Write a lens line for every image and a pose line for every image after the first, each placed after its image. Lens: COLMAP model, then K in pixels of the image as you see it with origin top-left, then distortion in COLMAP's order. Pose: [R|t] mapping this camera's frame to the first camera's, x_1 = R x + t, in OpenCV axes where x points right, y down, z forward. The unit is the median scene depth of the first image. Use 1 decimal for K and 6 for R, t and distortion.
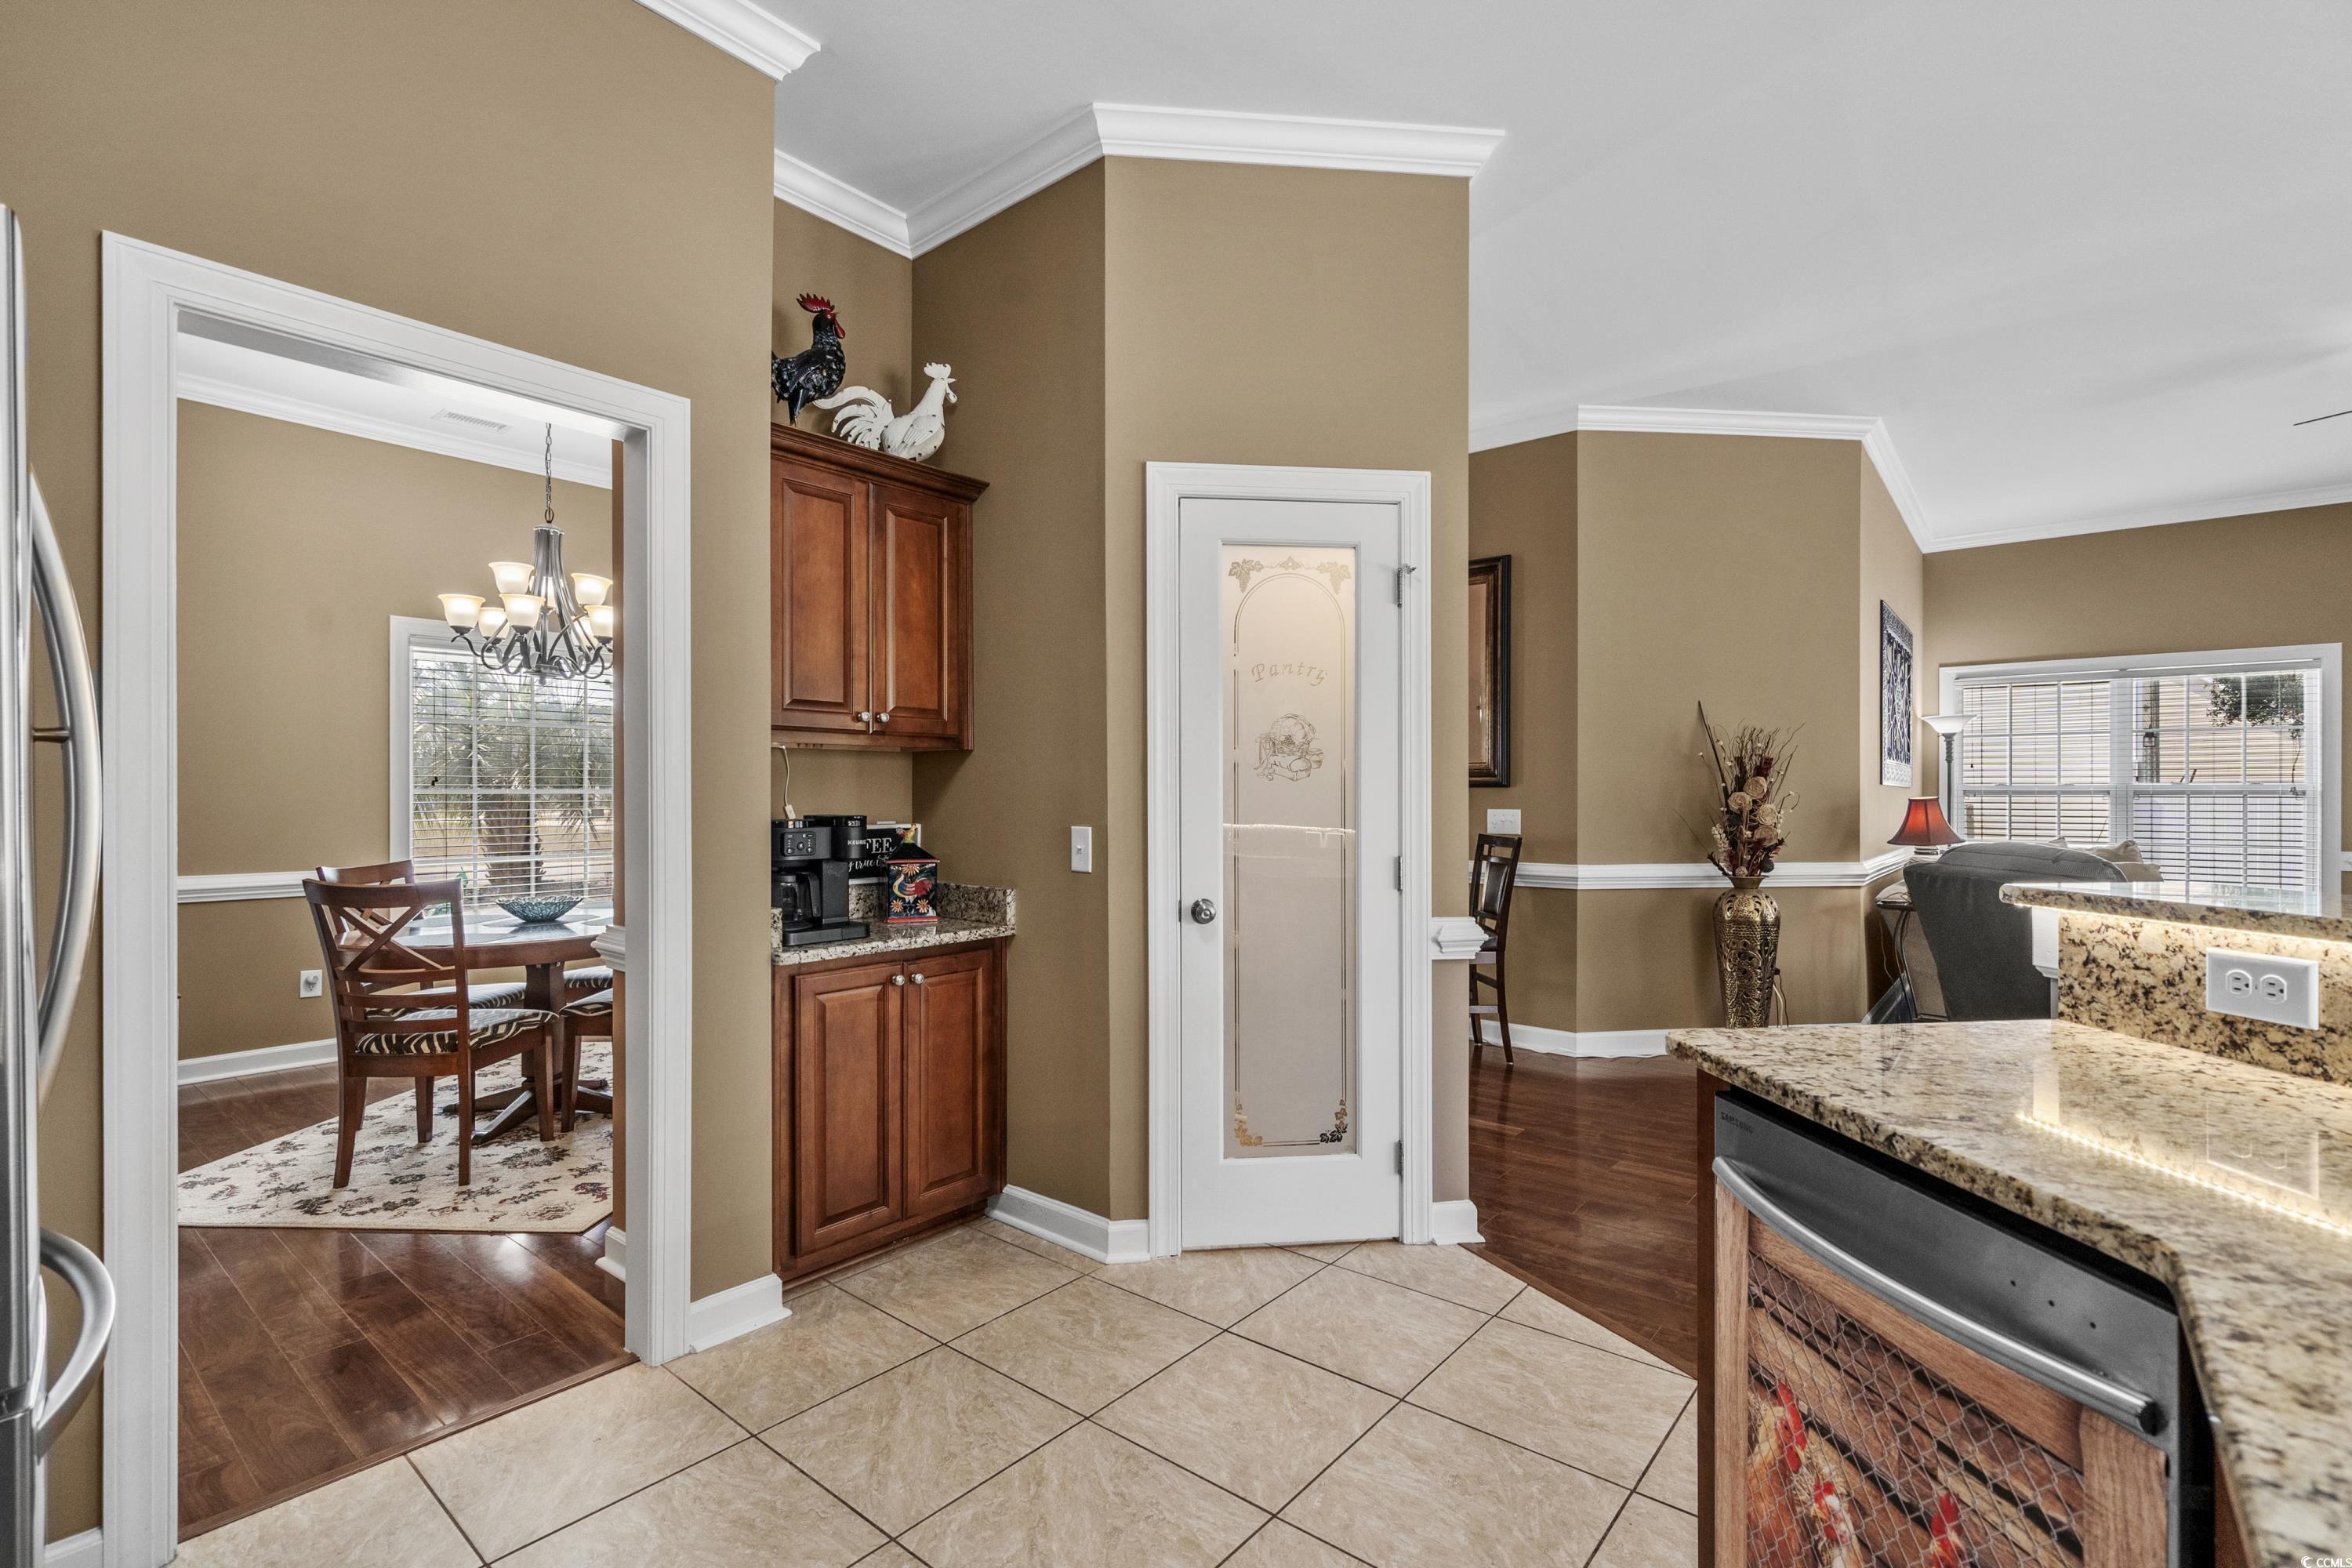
lens RADIAL K [[1071.9, 0, 1176.1], [0, 1071.9, 796.6], [0, 0, 1]] dist [-0.011232, 0.005849]
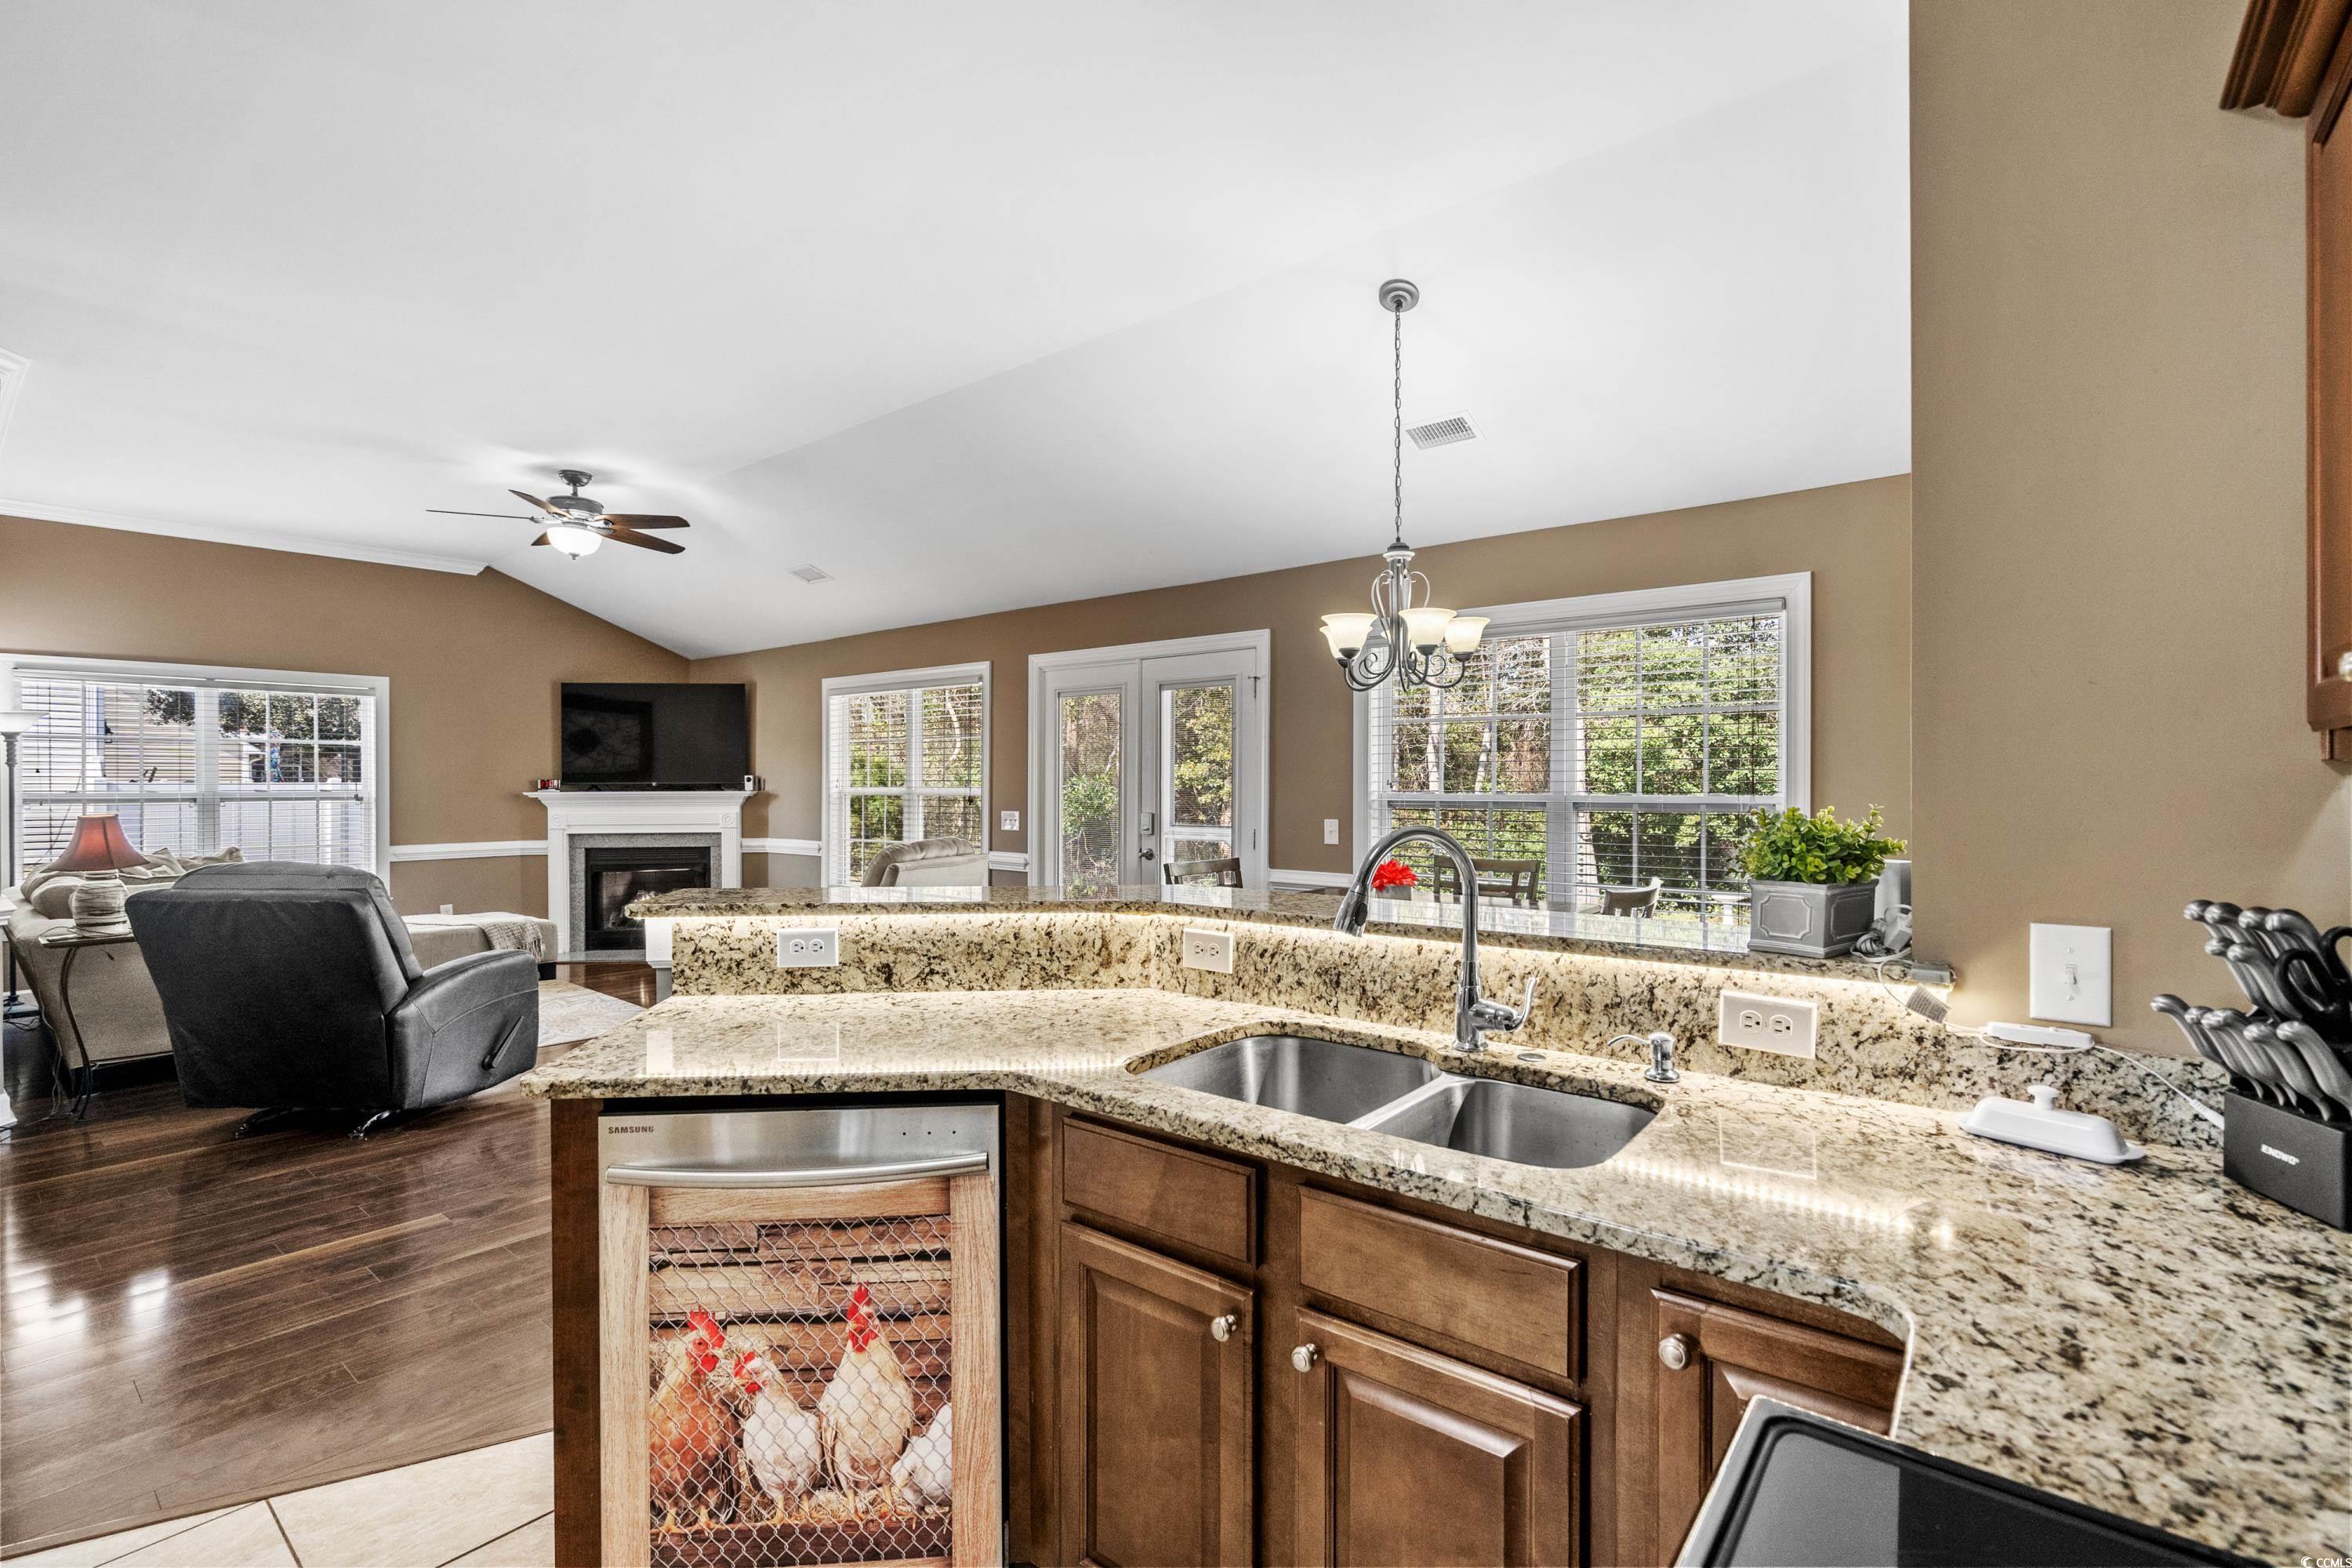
lens RADIAL K [[1071.9, 0, 1182.8], [0, 1071.9, 774.5], [0, 0, 1]] dist [-0.011232, 0.005849]
pose [[-0.002242, 0.006948, 0.999973, -0.591938], [0.005539, 0.999961, -0.006935, -0.071059], [-0.999982, 0.005524, -0.002281, 0.333148]]
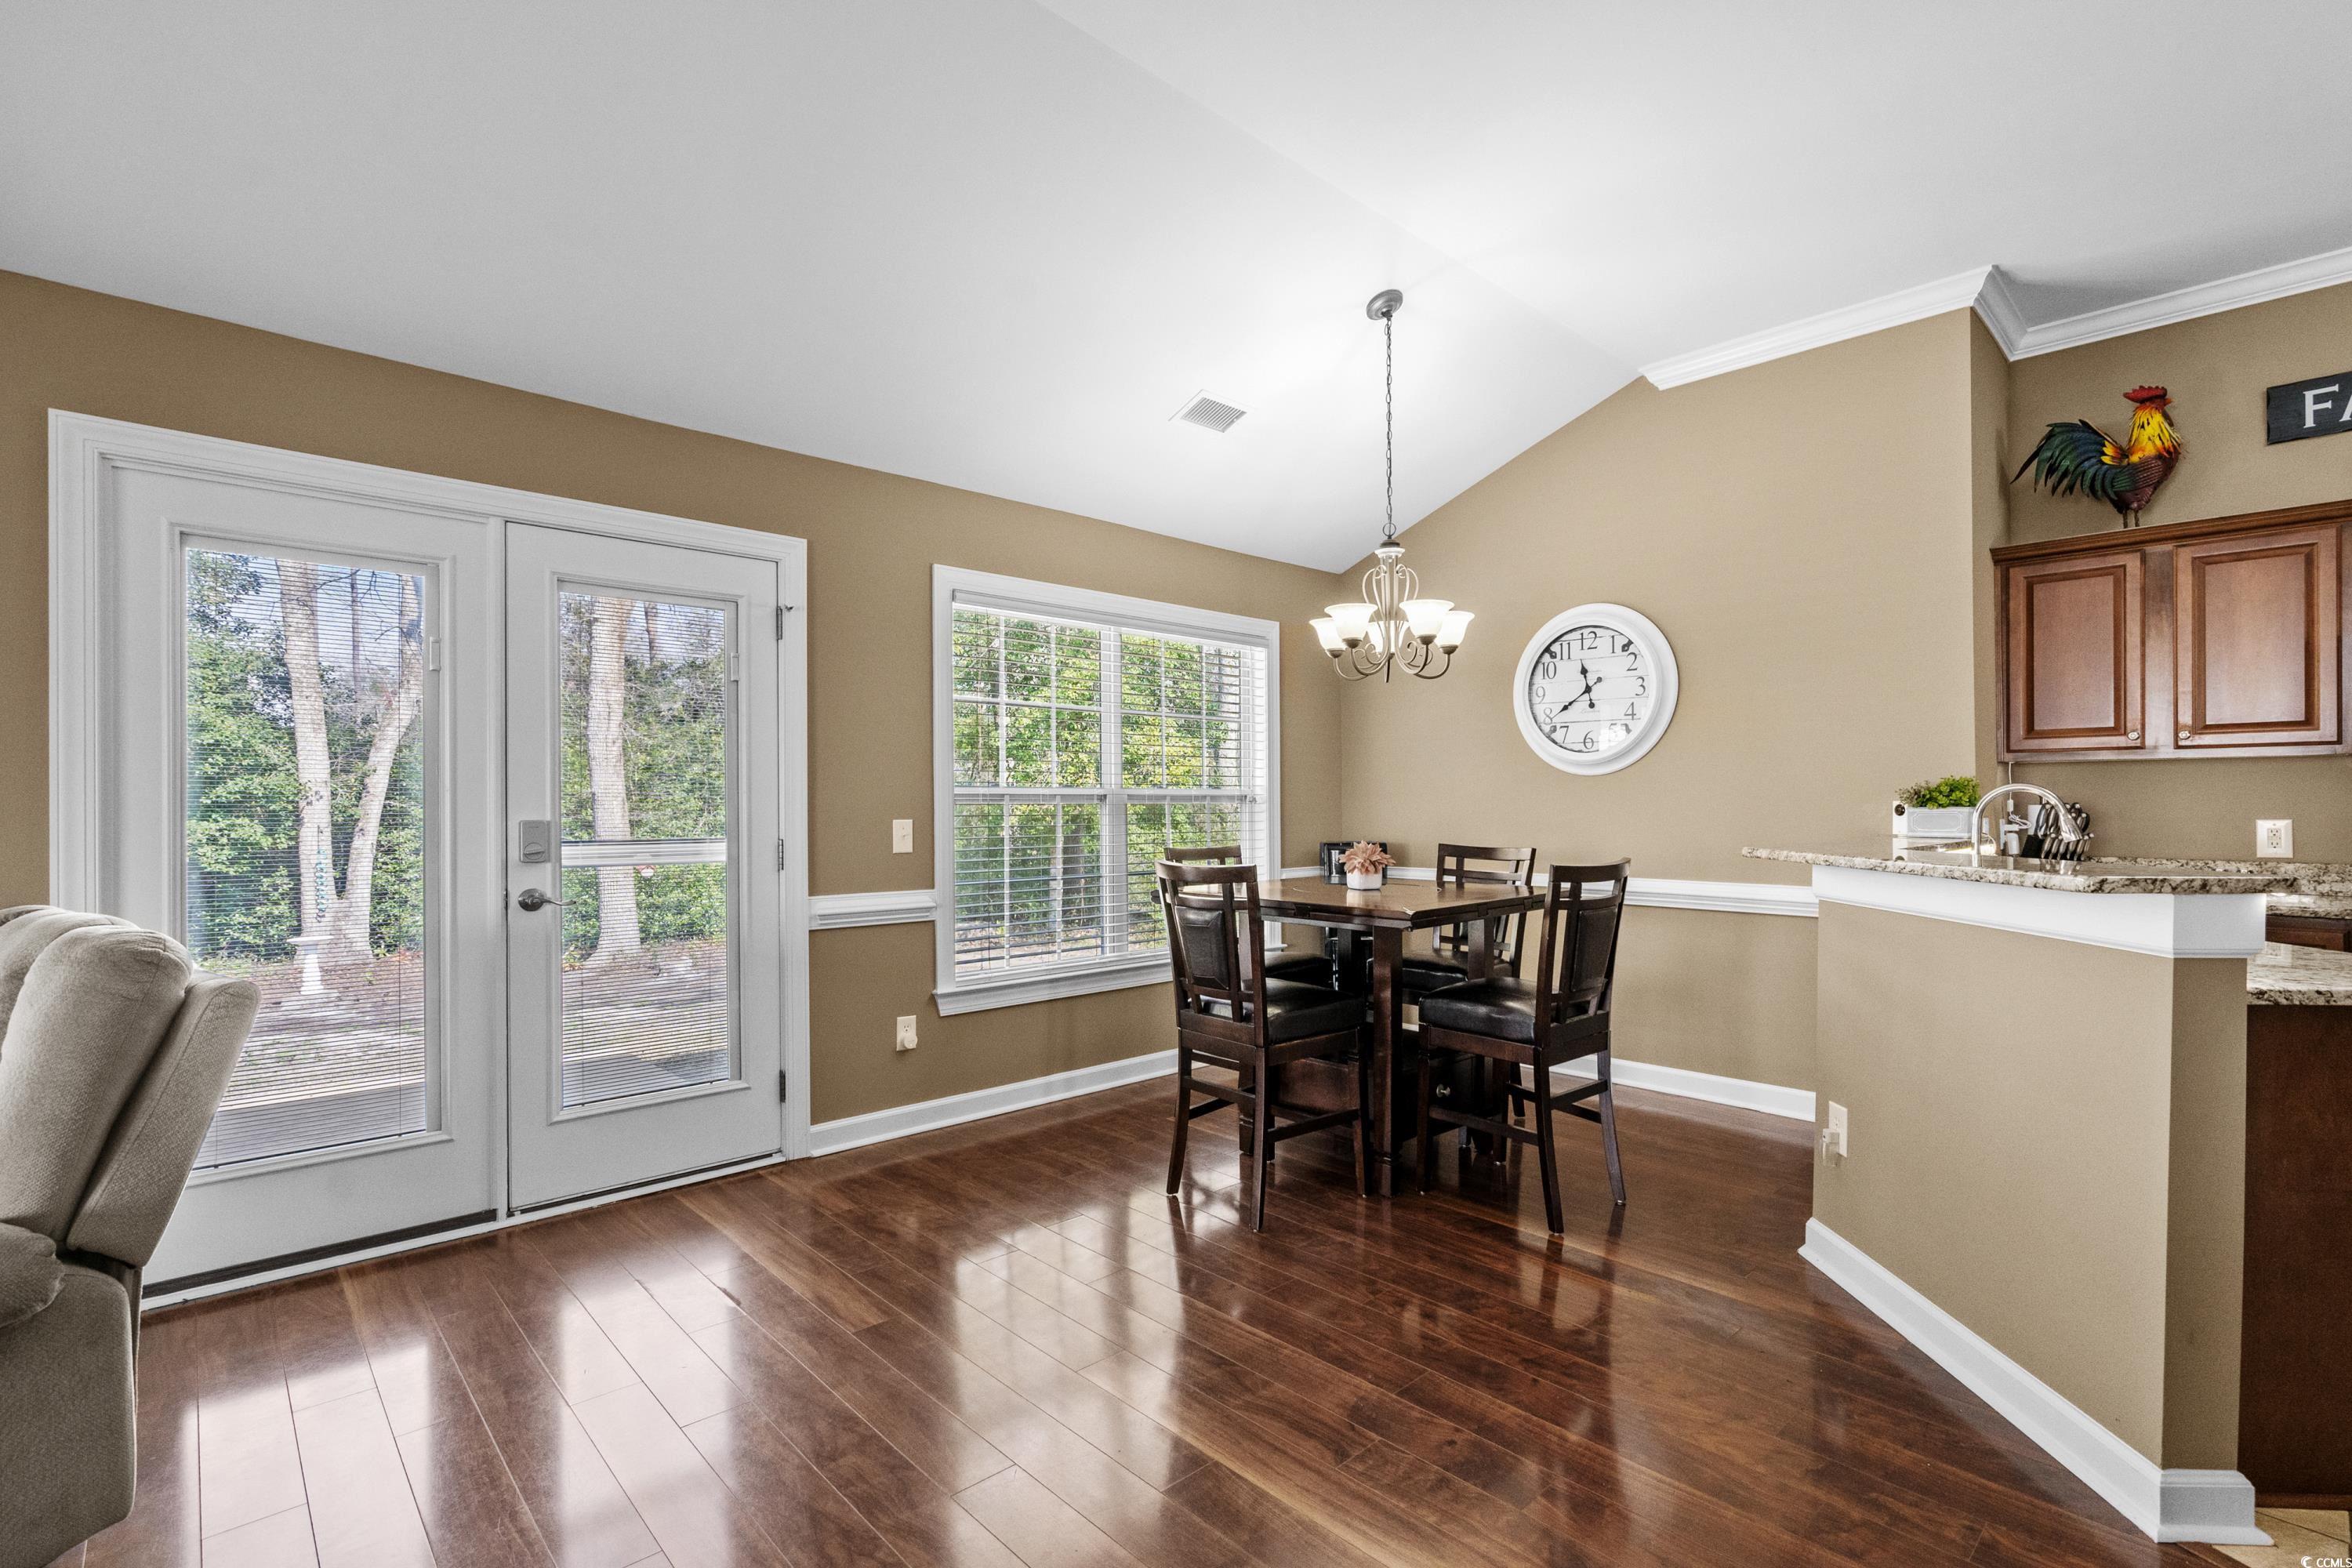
lens RADIAL K [[1071.9, 0, 1186.9], [0, 1071.9, 804.9], [0, 0, 1]] dist [-0.011232, 0.005849]
pose [[-0.991473, 0.002203, 0.130291, 1.812391], [0.002819, 0.999986, 0.004537, 0.005735], [-0.130279, 0.004865, -0.991465, 2.312243]]
